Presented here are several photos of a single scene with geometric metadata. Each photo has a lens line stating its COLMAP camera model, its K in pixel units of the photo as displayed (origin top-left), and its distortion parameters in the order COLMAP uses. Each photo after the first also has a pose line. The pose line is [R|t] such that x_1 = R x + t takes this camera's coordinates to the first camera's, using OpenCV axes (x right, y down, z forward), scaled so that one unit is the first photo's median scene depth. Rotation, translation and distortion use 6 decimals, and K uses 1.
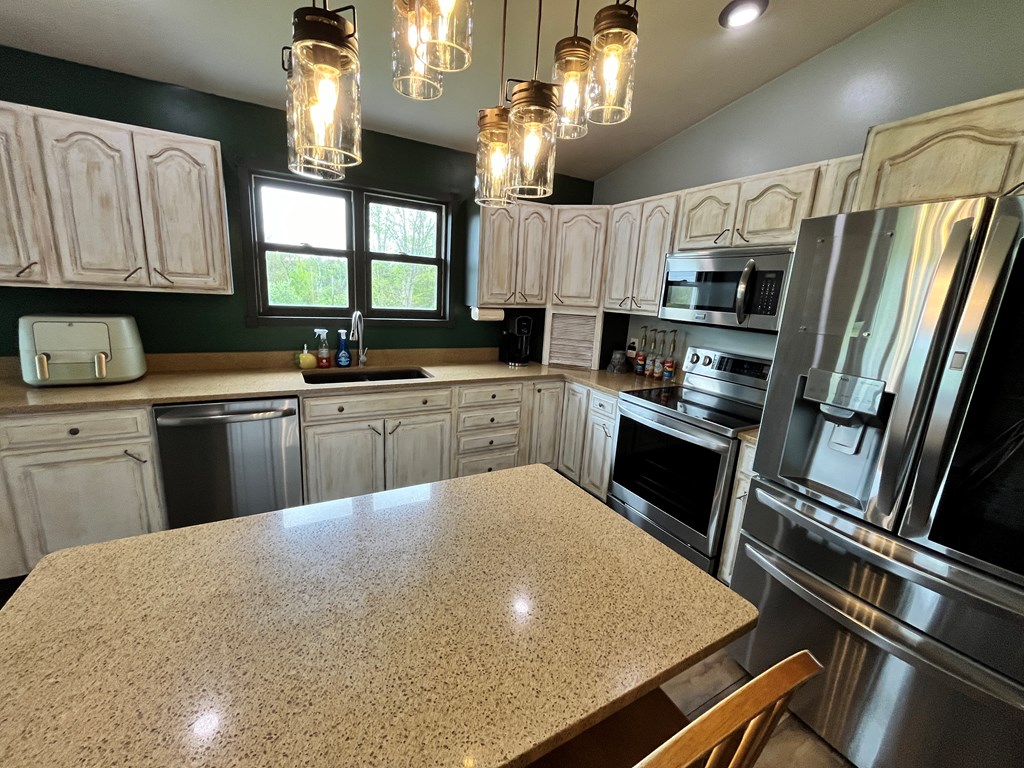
lens RADIAL K [[415.4, 0, 510.2], [0, 415.4, 384.2], [0, 0, 1]] dist [-0.003631, 0.000158]
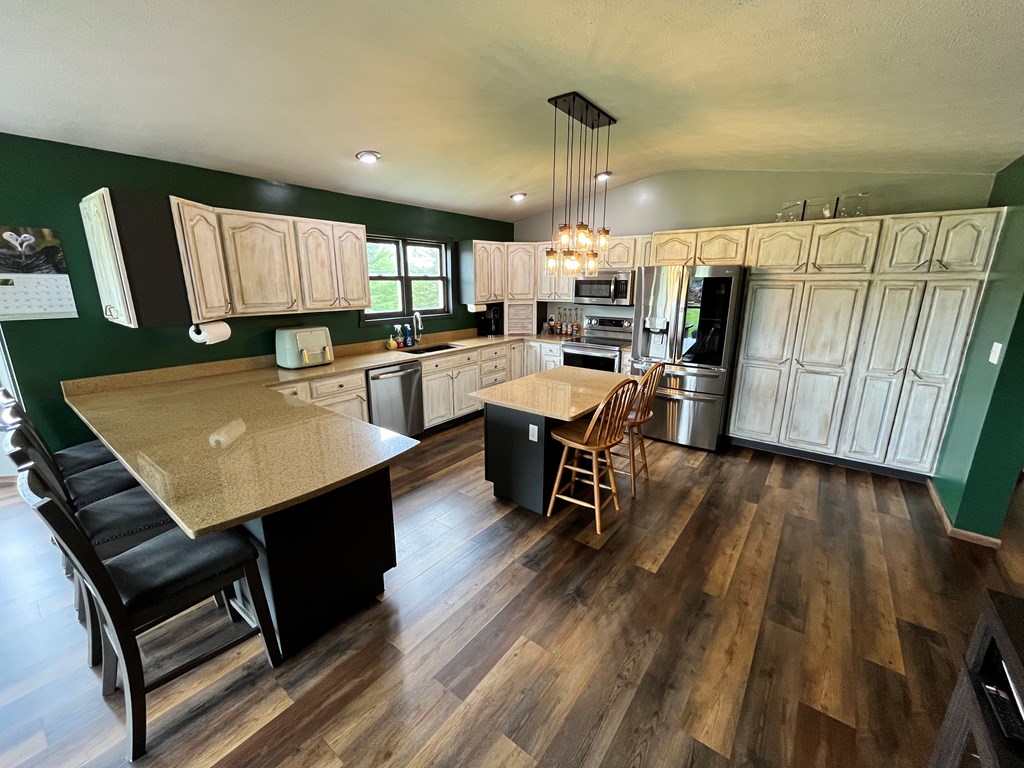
lens RADIAL K [[415.4, 0, 510.0], [0, 415.4, 383.7], [0, 0, 1]] dist [-0.003631, 0.000158]
pose [[0.919038, -0.149066, 0.364894, -0.681235], [0.136905, 0.988817, 0.059136, 0.063678], [-0.369629, -0.004392, 0.929169, -0.721335]]
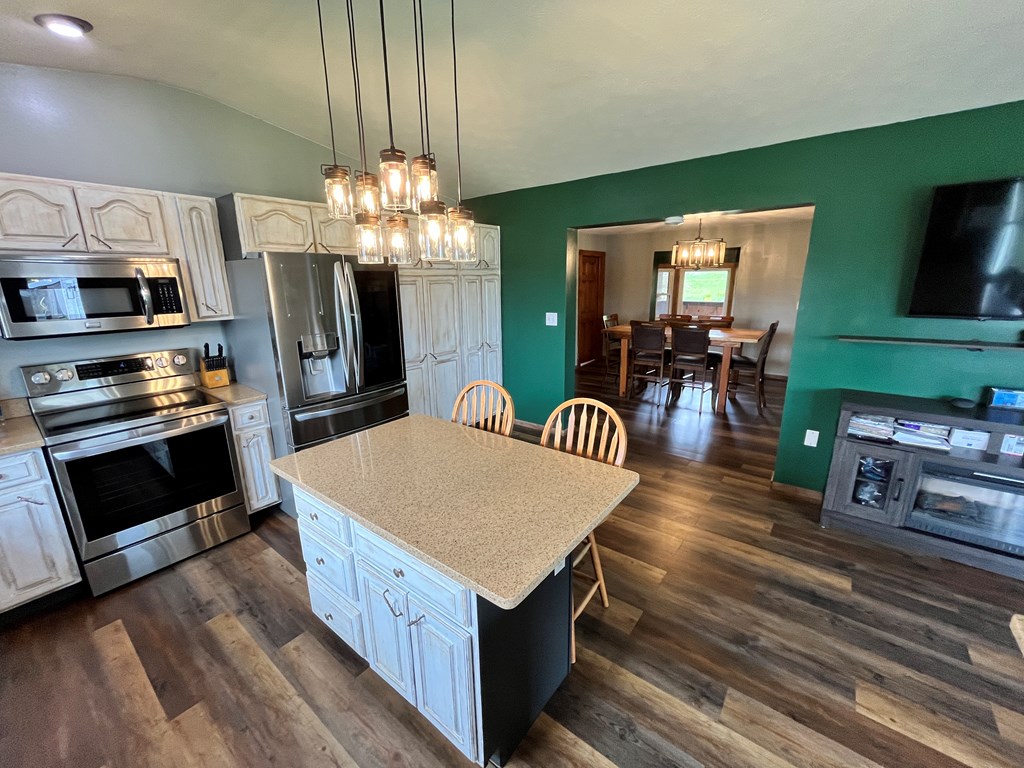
lens RADIAL K [[415.4, 0, 510.0], [0, 415.4, 385.1], [0, 0, 1]] dist [-0.003631, 0.000158]
pose [[-0.379952, -0.275942, 0.882889, -0.660603], [0.198423, 0.907936, 0.369162, -0.169547], [-0.903474, 0.315449, -0.290219, 0.391912]]
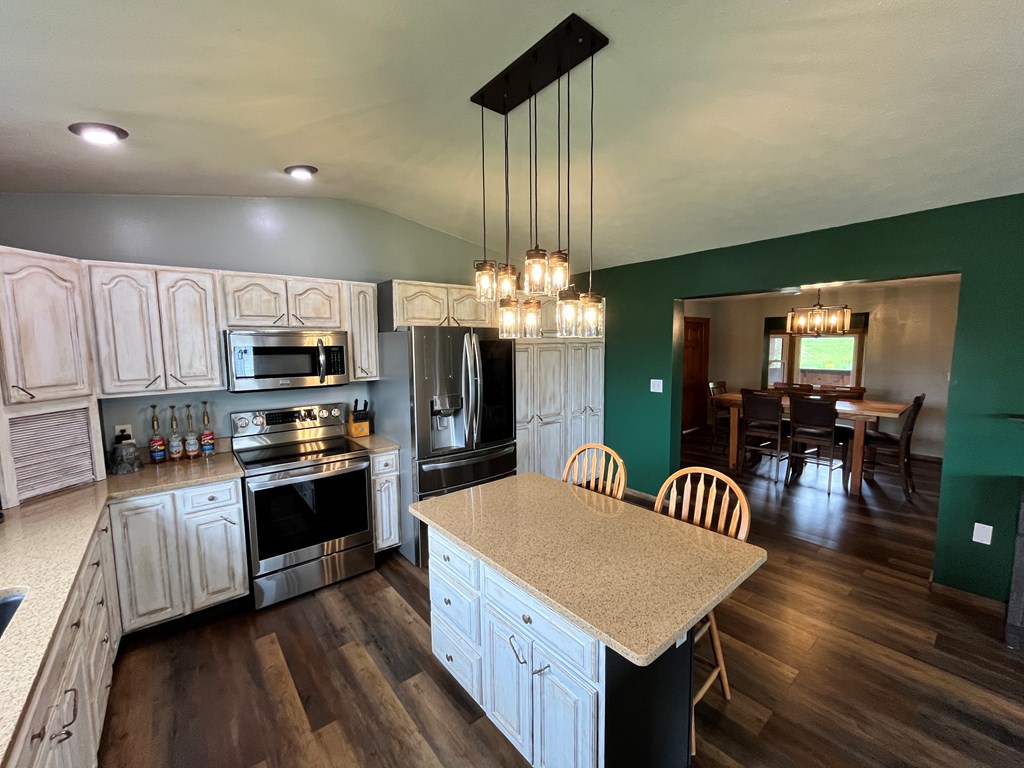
lens RADIAL K [[415.4, 0, 509.9], [0, 415.4, 384.9], [0, 0, 1]] dist [-0.003631, 0.000158]
pose [[-0.170488, -0.149878, 0.973894, -0.706046], [0.219588, 0.957731, 0.185831, -0.202737], [-0.960580, 0.245538, -0.130370, 0.453364]]
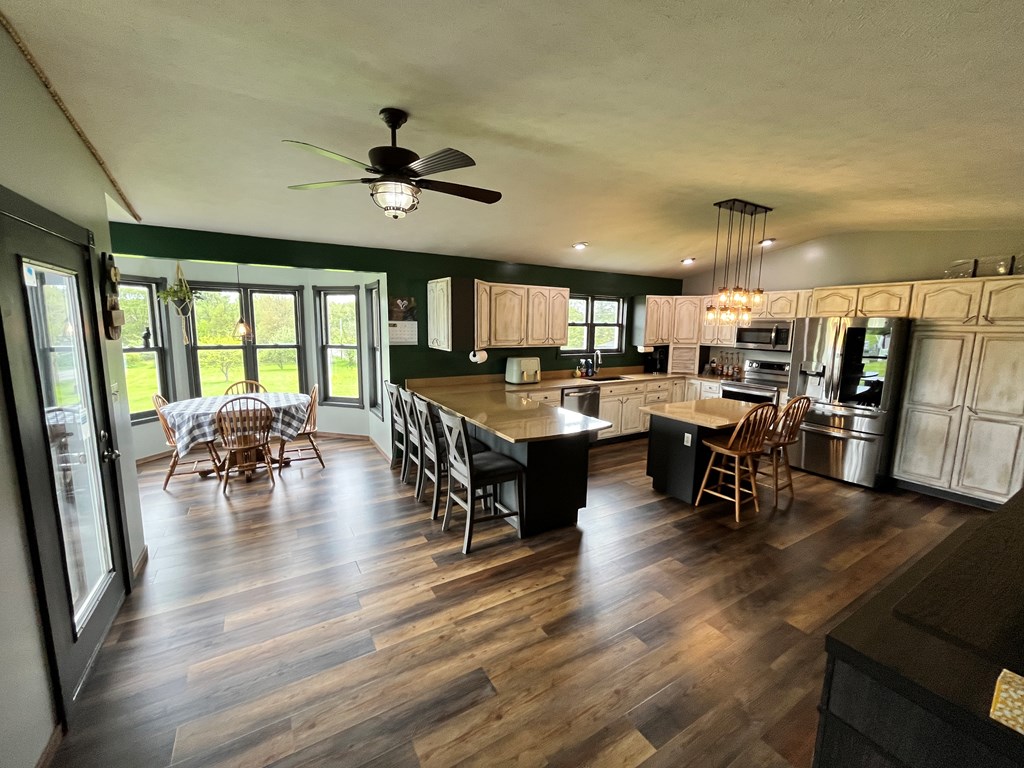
lens RADIAL K [[415.4, 0, 509.6], [0, 415.4, 384.1], [0, 0, 1]] dist [-0.003631, 0.000158]
pose [[0.998678, -0.048230, 0.017795, -0.886186], [0.049460, 0.995817, -0.076830, 0.148635], [-0.014015, 0.077608, 0.996885, -1.187754]]
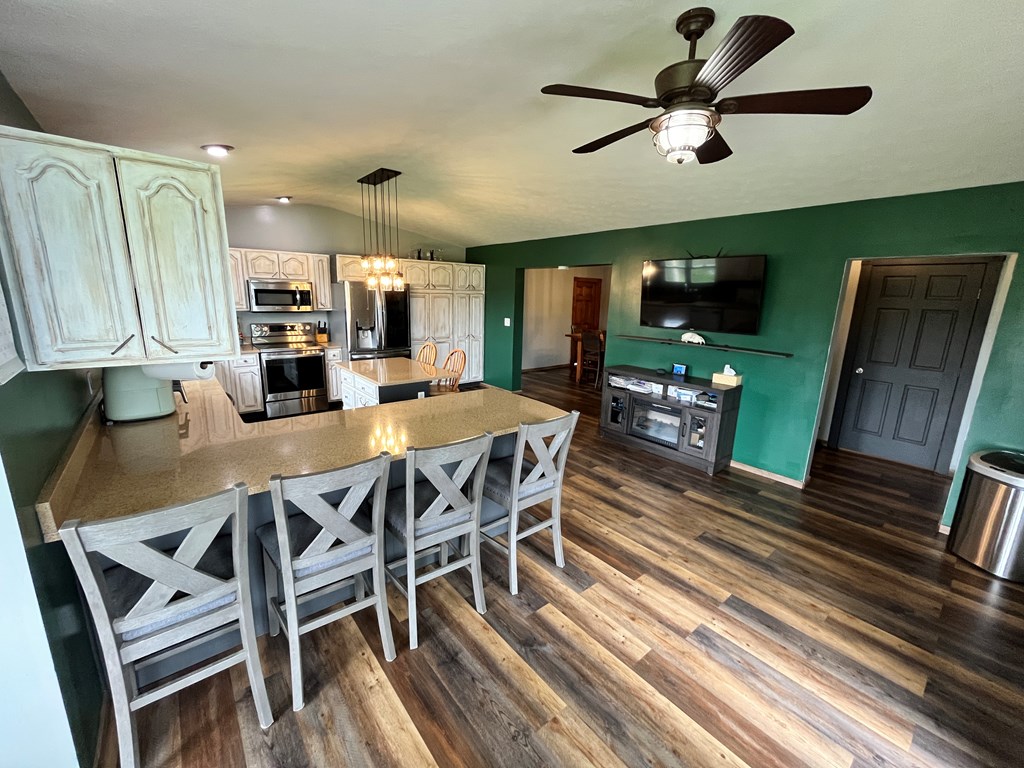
lens RADIAL K [[415.4, 0, 511.1], [0, 415.4, 382.4], [0, 0, 1]] dist [-0.003631, 0.000158]
pose [[-0.169752, -0.265478, 0.949055, -1.777373], [0.183368, 0.937706, 0.295101, -0.190467], [-0.968277, 0.224120, -0.110498, 0.074597]]
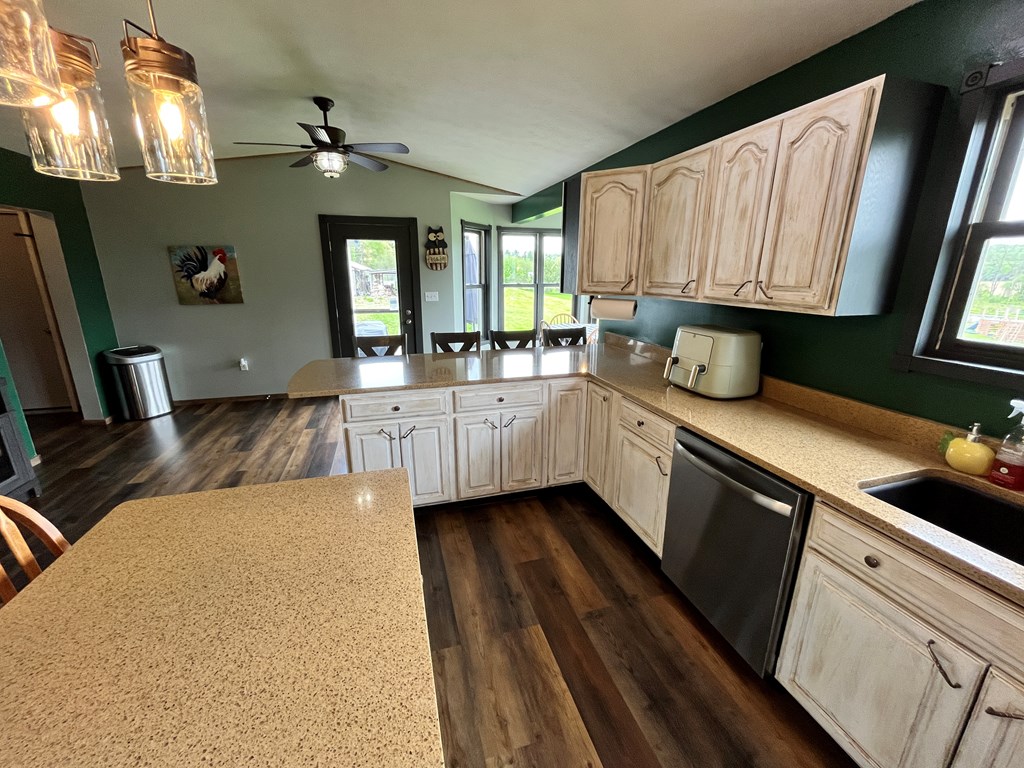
lens RADIAL K [[415.4, 0, 508.9], [0, 415.4, 384.1], [0, 0, 1]] dist [-0.003631, 0.000158]
pose [[-0.228870, 0.199639, -0.952766, 0.087249], [-0.230572, 0.939776, 0.252304, -0.133547], [0.945756, 0.277426, -0.169056, 0.537676]]
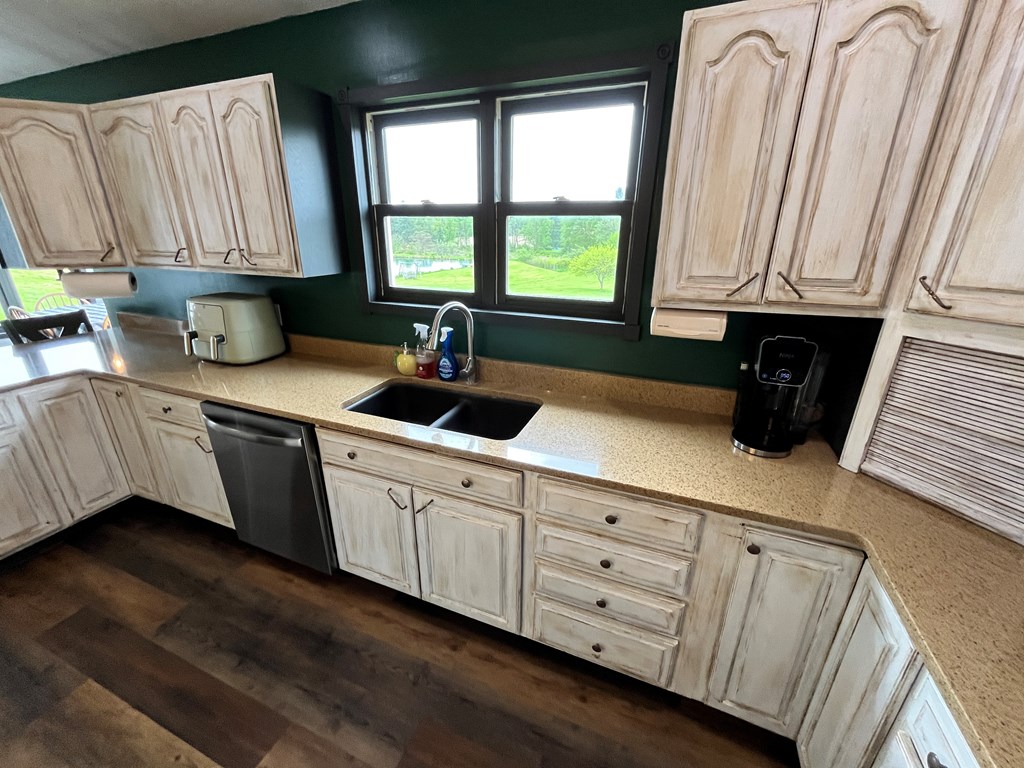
lens RADIAL K [[415.4, 0, 509.6], [0, 415.4, 384.2], [0, 0, 1]] dist [-0.003631, 0.000158]
pose [[0.621878, 0.221356, -0.751179, 0.195912], [-0.145351, 0.975179, 0.167031, -0.172052], [0.769507, 0.005312, 0.638617, 0.657613]]
